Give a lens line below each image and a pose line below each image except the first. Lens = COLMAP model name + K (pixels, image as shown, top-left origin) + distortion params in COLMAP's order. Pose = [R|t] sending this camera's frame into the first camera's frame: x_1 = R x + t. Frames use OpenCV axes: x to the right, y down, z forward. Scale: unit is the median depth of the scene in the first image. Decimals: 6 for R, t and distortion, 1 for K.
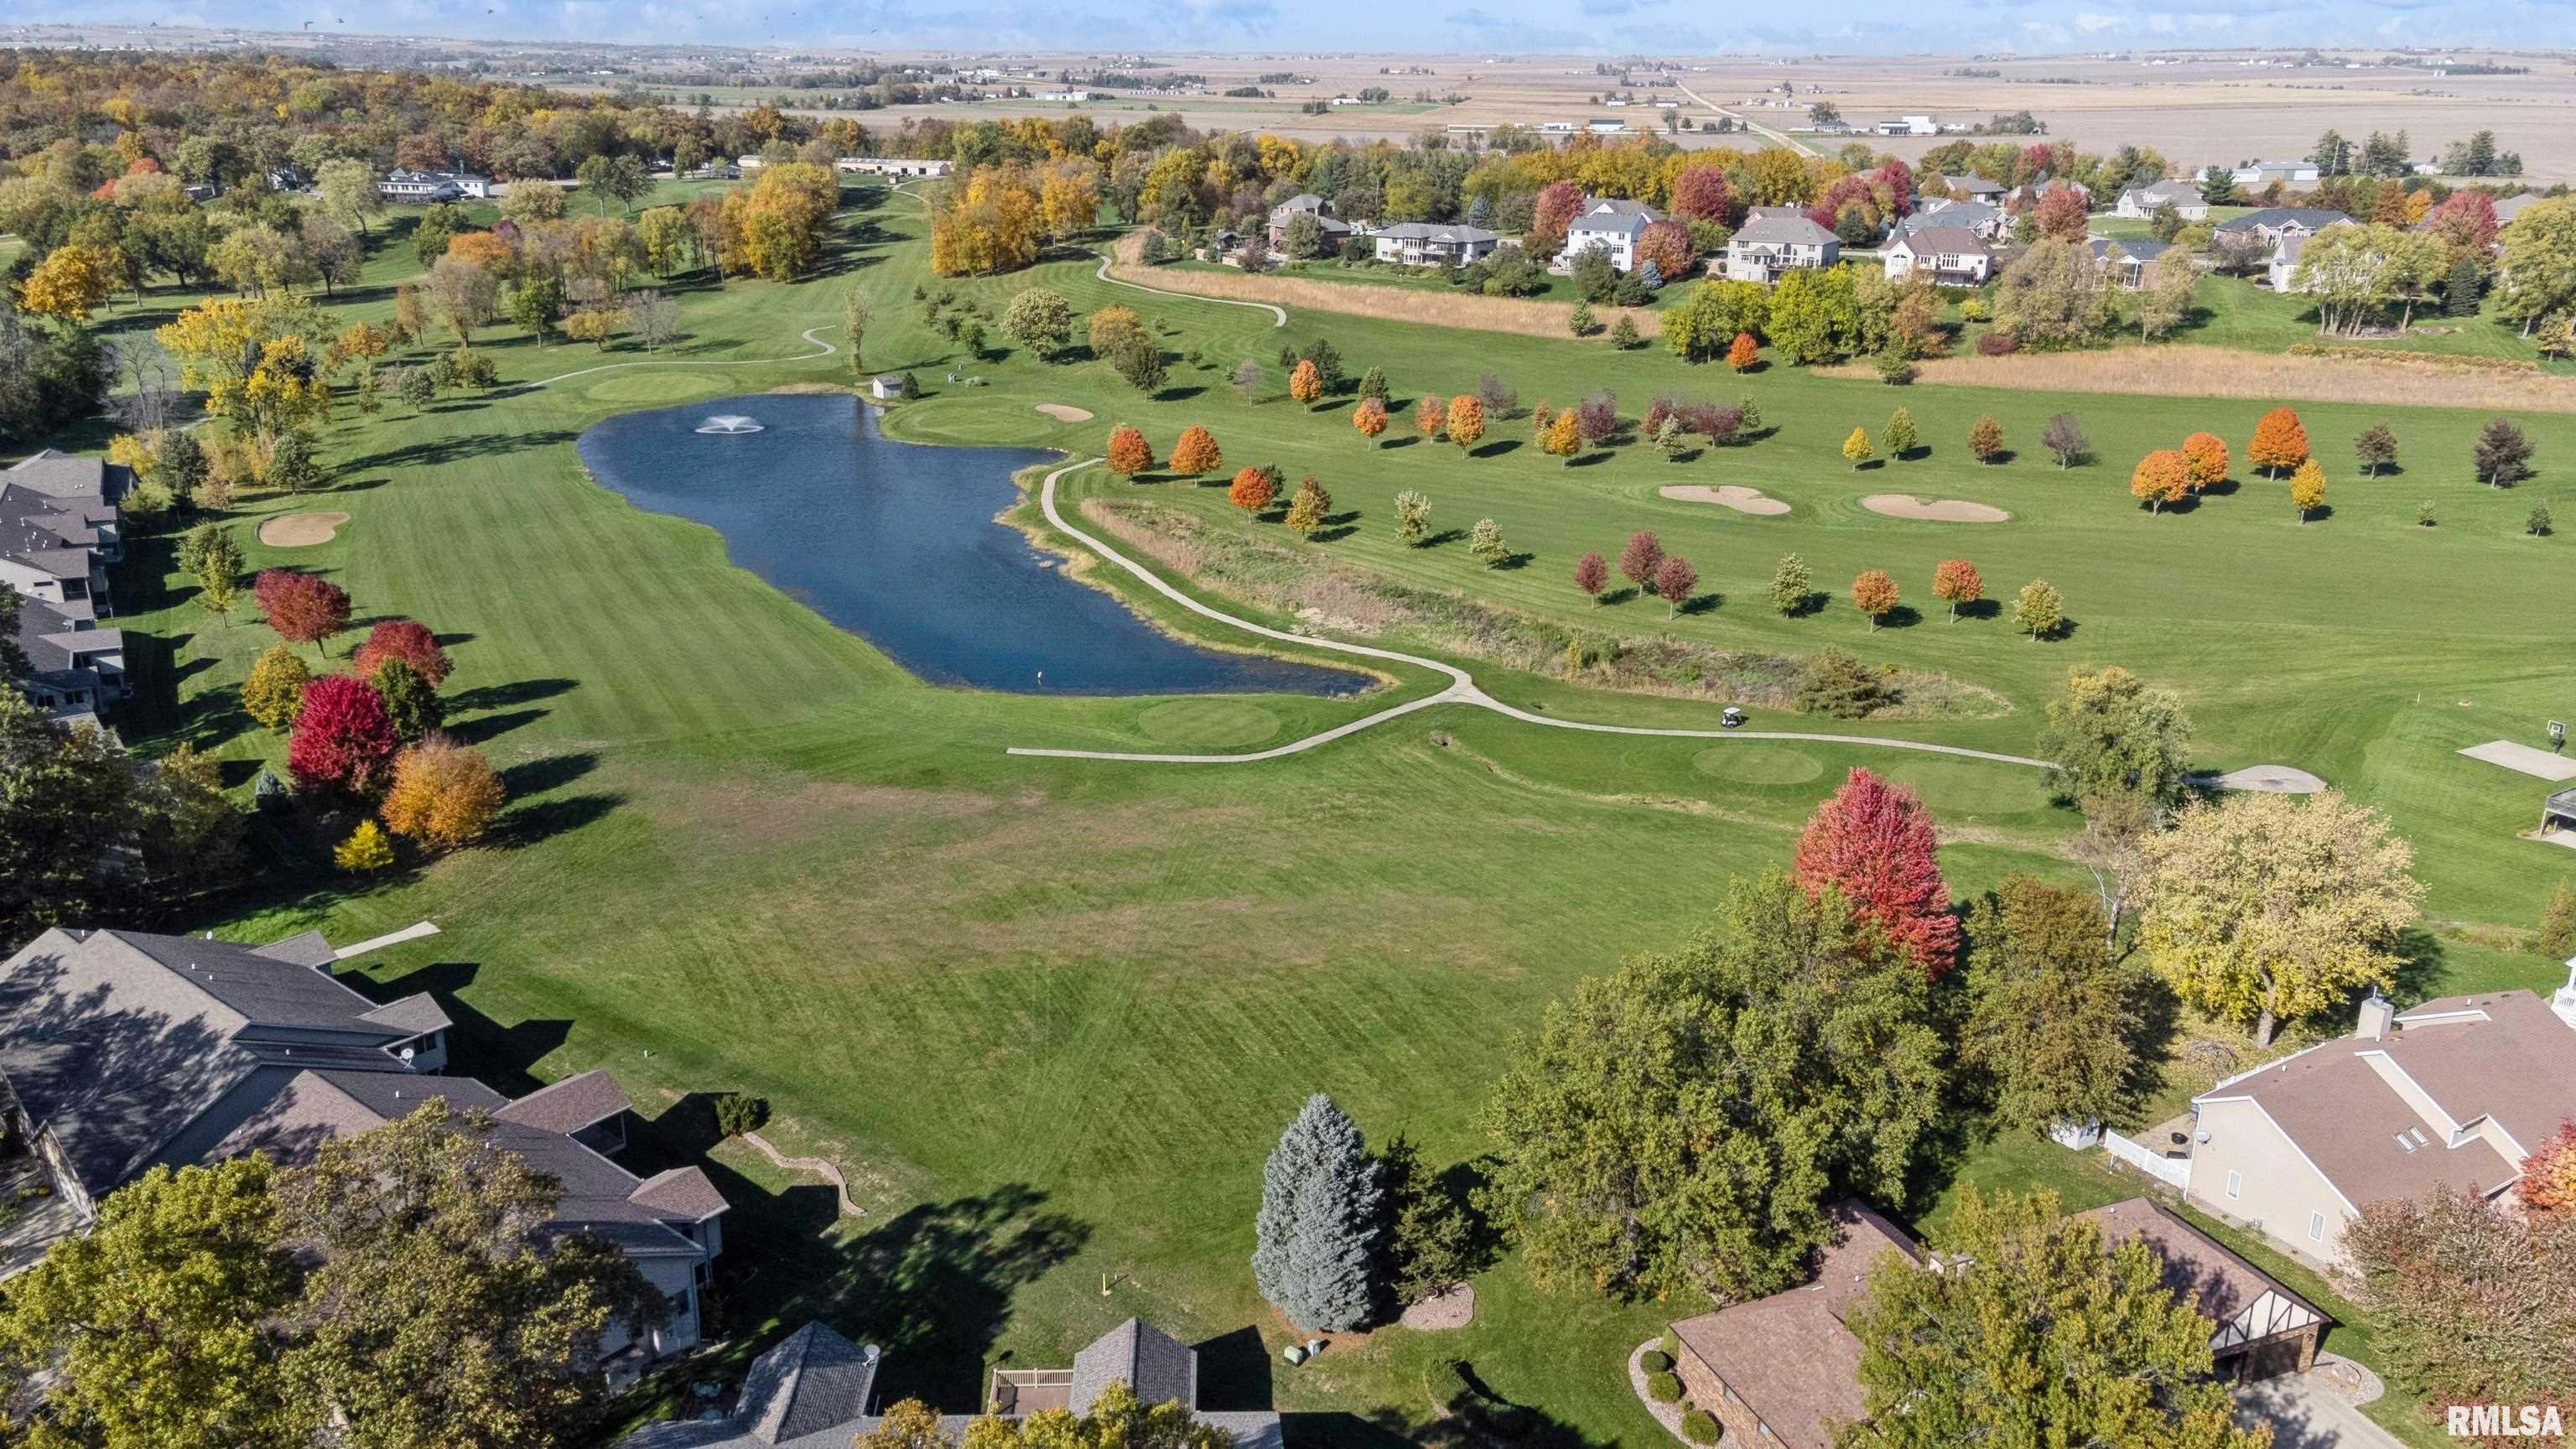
lens RADIAL K [[1945.7, 0, 1289.3], [0, 1945.7, 722.4], [0, 0, 1]] dist [0.005136, 0.130383]
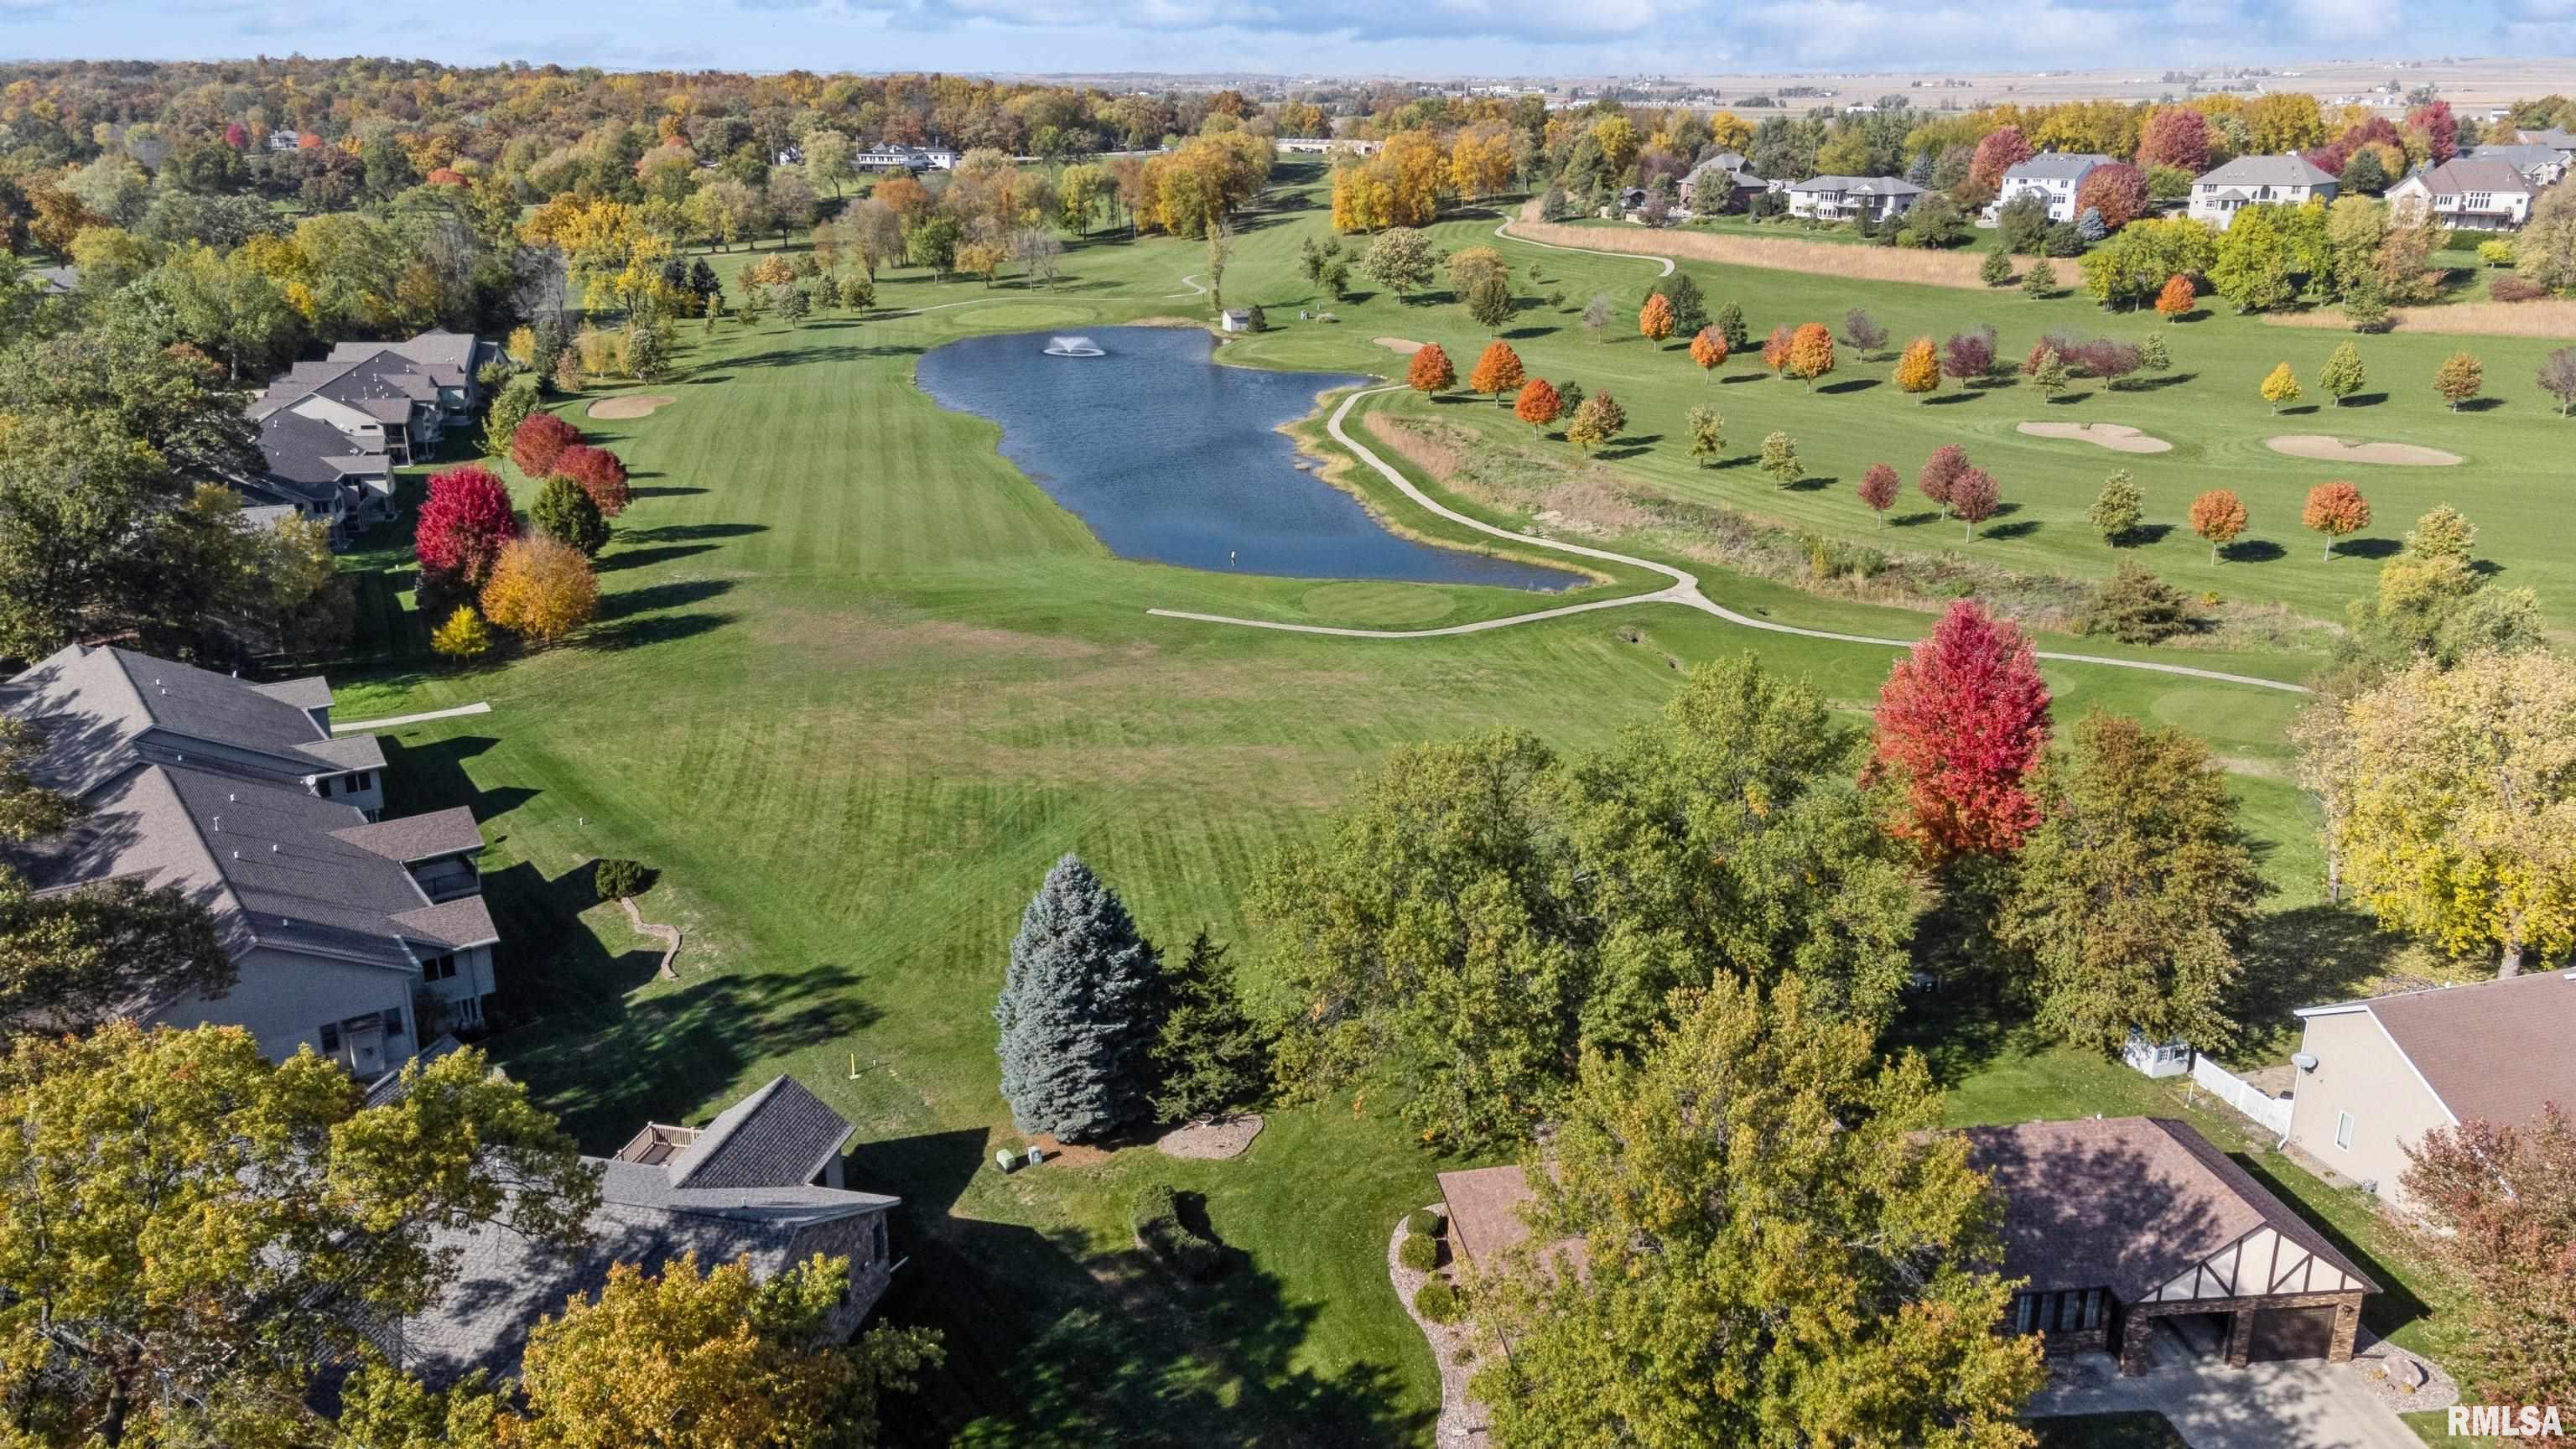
lens RADIAL K [[1945.7, 0, 1289.3], [0, 1945.7, 722.4], [0, 0, 1]] dist [0.005136, 0.130383]
pose [[0.967490, 0.073901, -0.241871, 0.099560], [-0.076807, 0.997043, -0.002594, 0.043081], [0.240964, 0.021087, 0.970305, 0.072414]]
